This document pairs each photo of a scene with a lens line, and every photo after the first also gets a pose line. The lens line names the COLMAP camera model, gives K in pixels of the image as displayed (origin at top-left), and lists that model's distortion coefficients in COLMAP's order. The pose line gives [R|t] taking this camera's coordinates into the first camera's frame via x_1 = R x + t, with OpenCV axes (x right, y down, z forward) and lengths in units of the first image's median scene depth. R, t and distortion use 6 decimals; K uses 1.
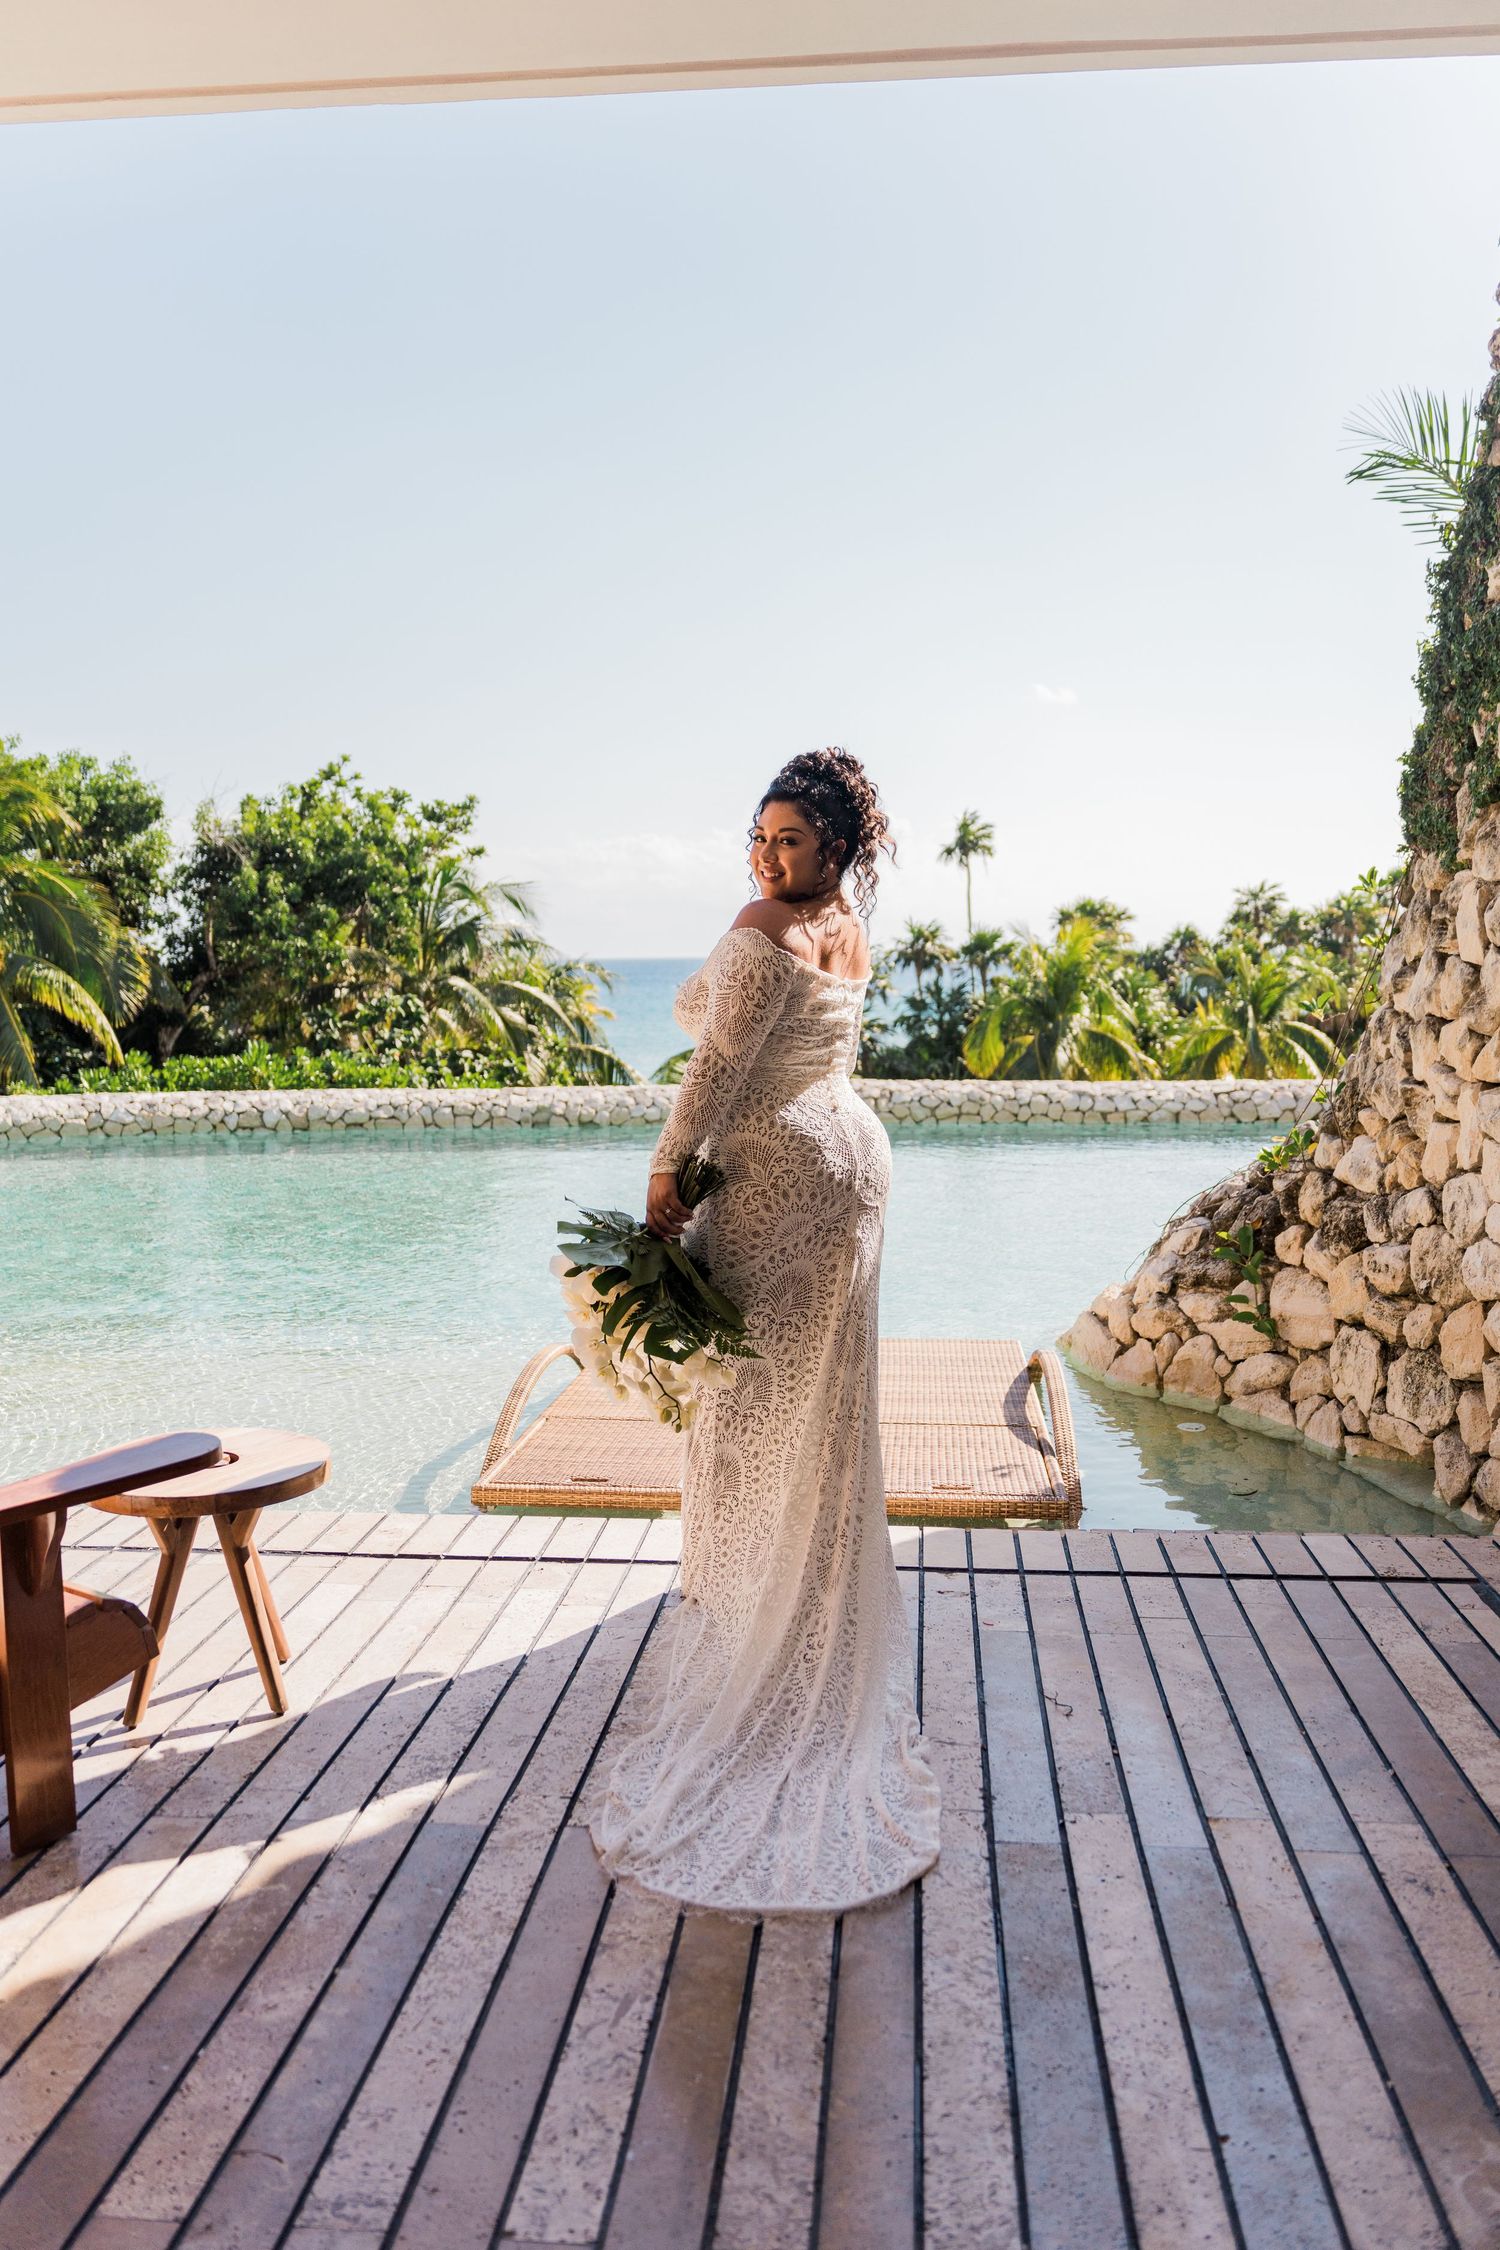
lens RADIAL K [[1774.8, 0, 748.8], [0, 1774.8, 1114.1], [0, 0, 1]] dist [-0.001916, 0.007284]
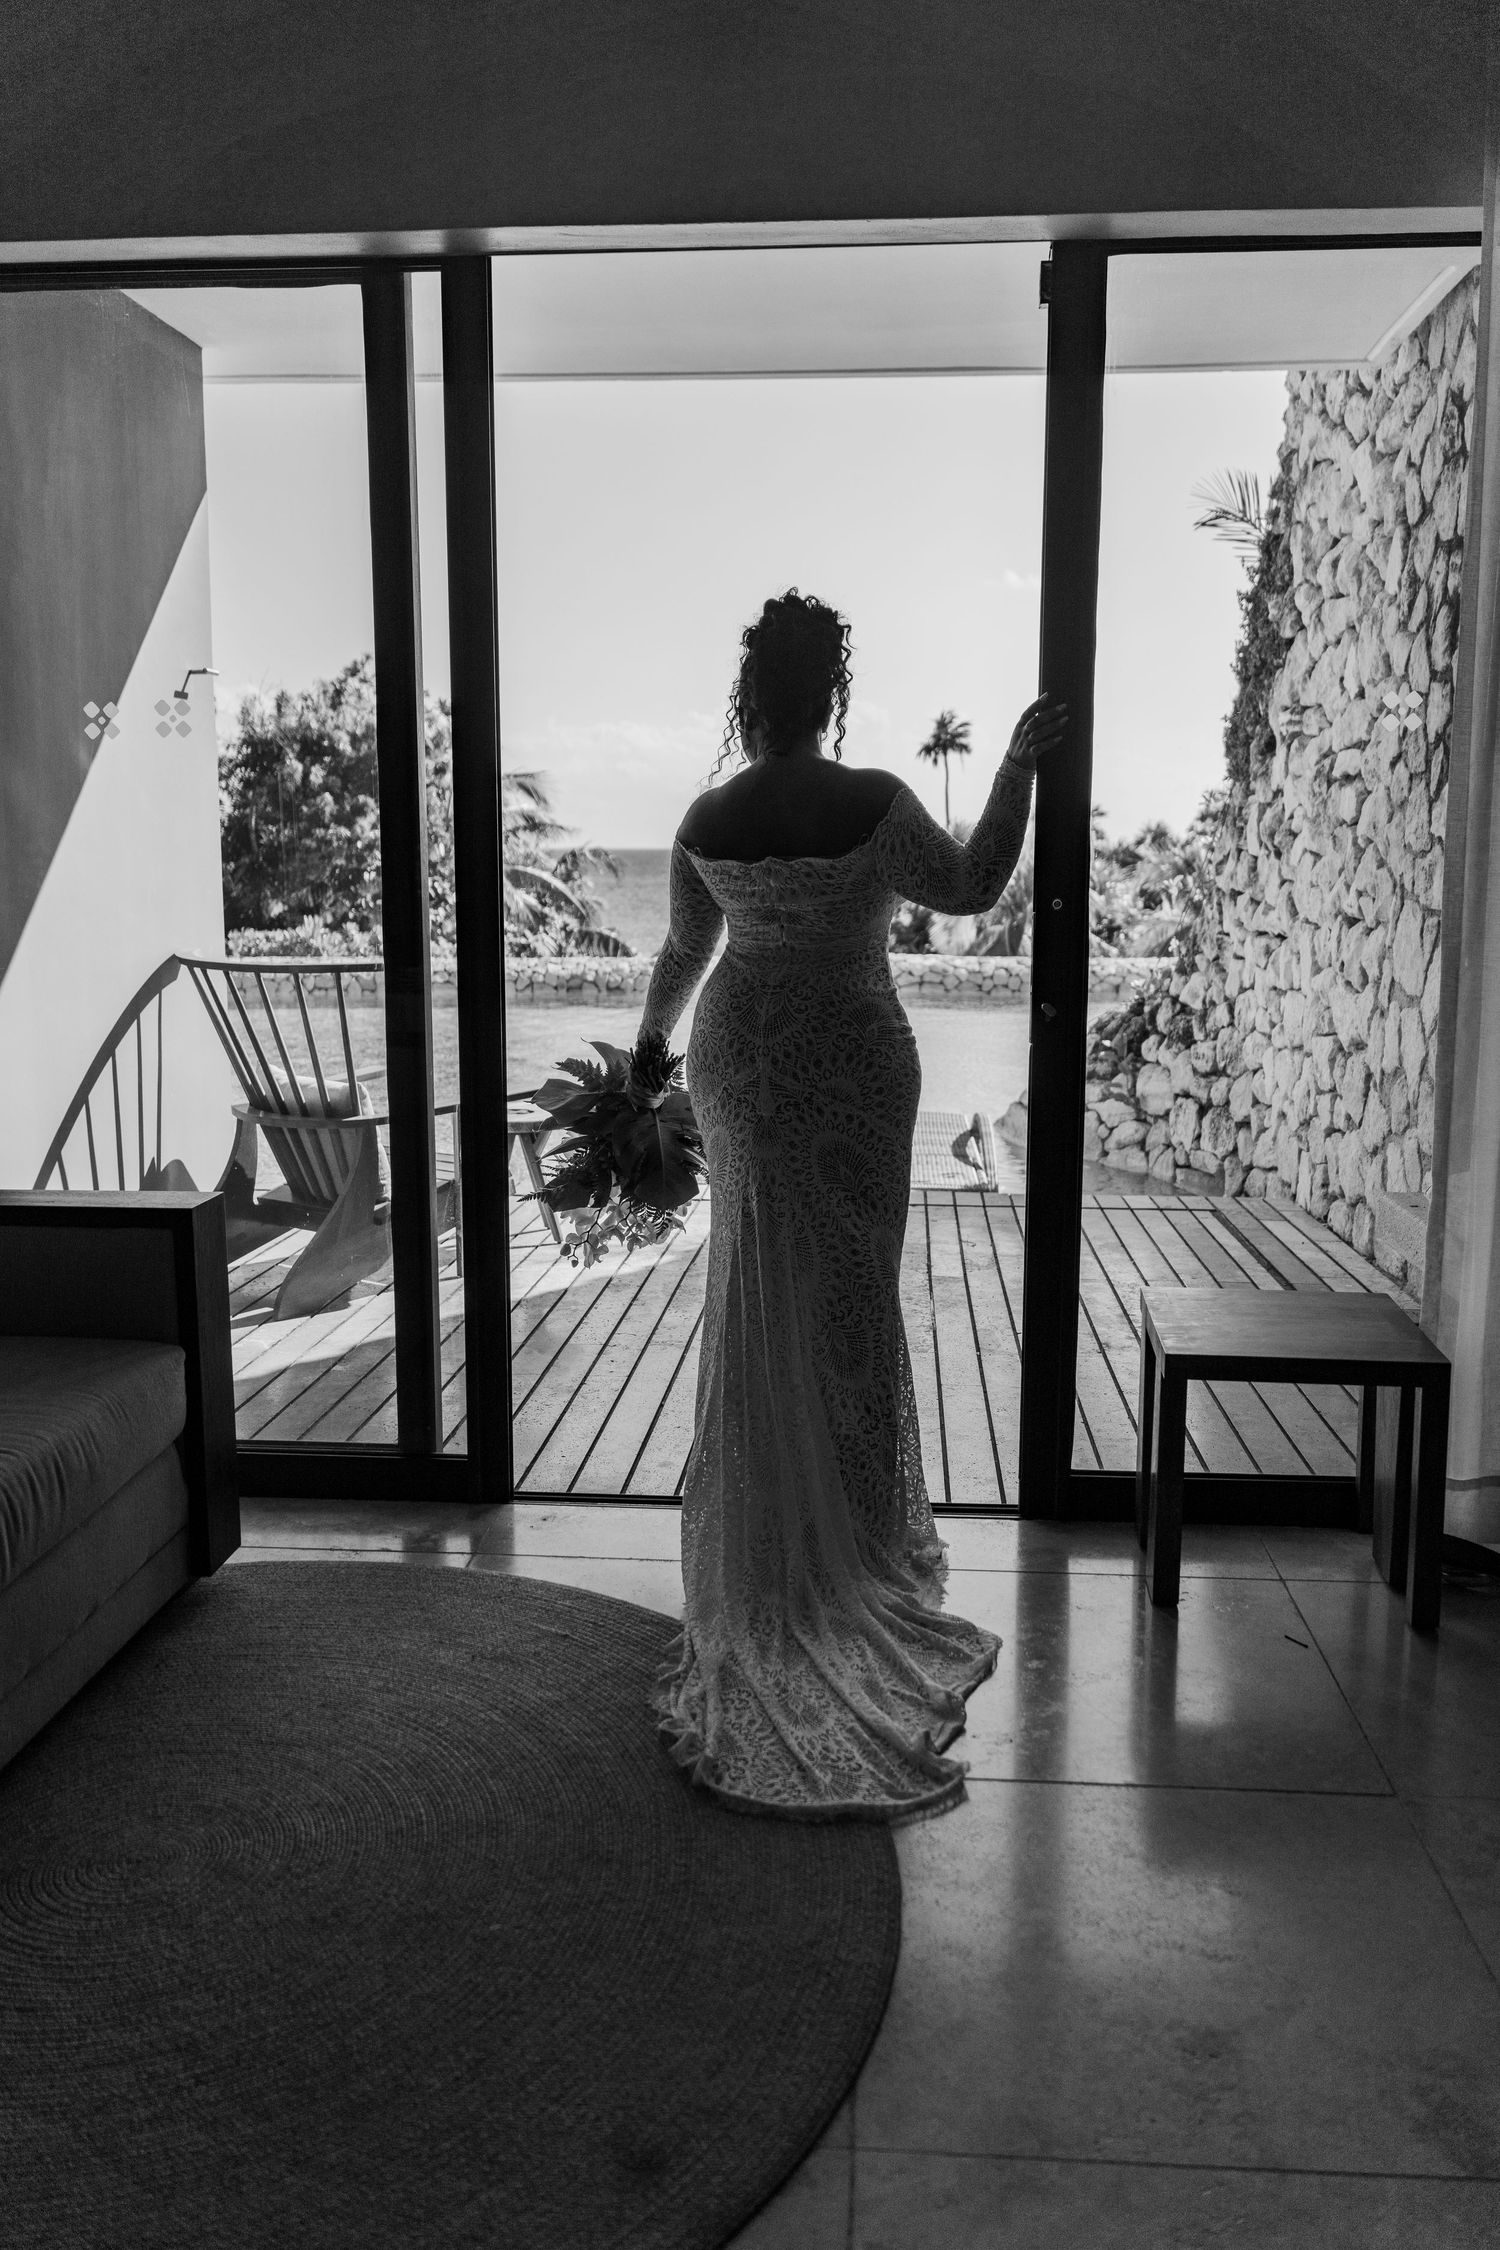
lens RADIAL K [[1774.8, 0, 753.2], [0, 1774.8, 1121.8], [0, 0, 1]] dist [-0.001916, 0.007284]
pose [[0.999812, 0.010231, 0.016441, -0.048166], [-0.011277, 0.997835, 0.064790, 0.043687], [-0.015742, -0.064963, 0.997763, -0.472800]]
